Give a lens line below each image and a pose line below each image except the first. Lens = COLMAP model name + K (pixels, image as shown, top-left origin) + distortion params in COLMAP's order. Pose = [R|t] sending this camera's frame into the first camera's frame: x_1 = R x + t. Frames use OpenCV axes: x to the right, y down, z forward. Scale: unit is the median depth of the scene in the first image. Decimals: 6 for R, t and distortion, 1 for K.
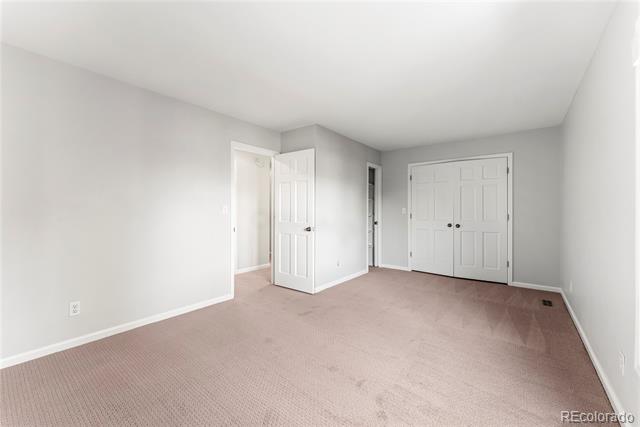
lens RADIAL K [[262.4, 0, 323.3], [0, 262.4, 211.6], [0, 0, 1]] dist [0.014330, 0.000062]
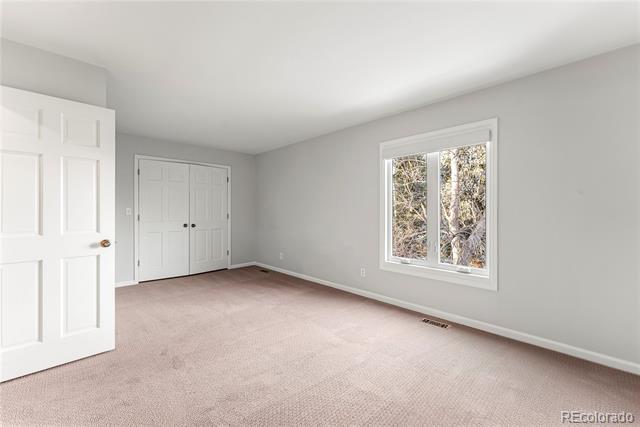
lens RADIAL K [[264.9, 0, 317.6], [0, 264.9, 209.3], [0, 0, 1]] dist [-0.000155, 0.000024]
pose [[0.141233, 0.003785, 0.989969, -0.510322], [0.003640, 0.999984, -0.004343, -0.004715], [-0.989970, 0.004217, 0.141217, 0.391926]]
